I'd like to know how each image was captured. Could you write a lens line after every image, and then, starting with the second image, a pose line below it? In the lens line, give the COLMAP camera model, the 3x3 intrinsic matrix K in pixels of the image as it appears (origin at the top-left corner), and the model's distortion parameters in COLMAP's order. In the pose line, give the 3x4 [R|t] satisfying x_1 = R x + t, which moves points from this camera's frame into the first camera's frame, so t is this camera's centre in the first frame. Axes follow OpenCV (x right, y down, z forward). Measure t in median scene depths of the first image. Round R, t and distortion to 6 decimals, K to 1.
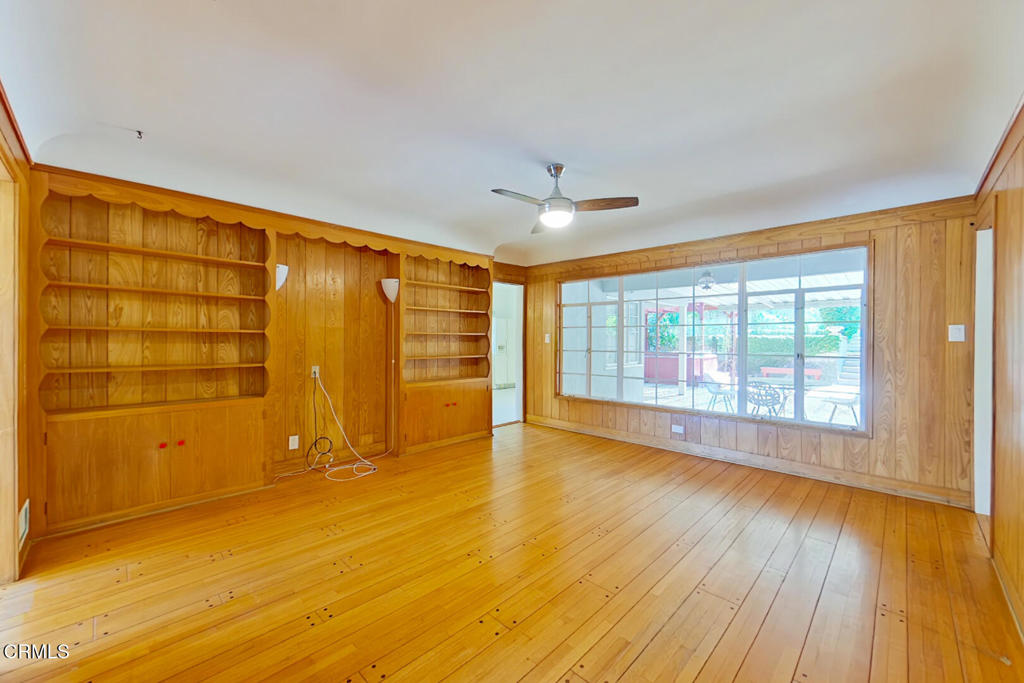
lens RADIAL K [[399.9, 0, 511.2], [0, 399.9, 340.4], [0, 0, 1]] dist [-0.008215, 0.000796]
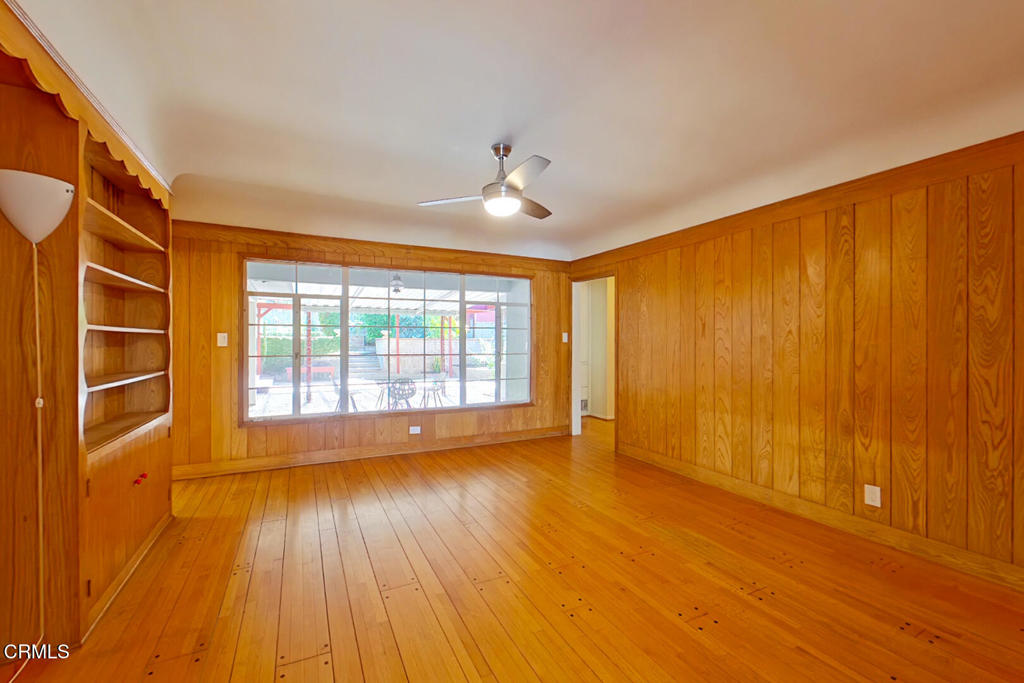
lens RADIAL K [[399.9, 0, 507.7], [0, 399.9, 339.7], [0, 0, 1]] dist [-0.008215, 0.000796]
pose [[0.365430, 0.000772, 0.930839, -0.387774], [0.002935, 0.999994, -0.001982, -0.003135], [-0.930834, 0.003457, 0.365425, 0.365509]]
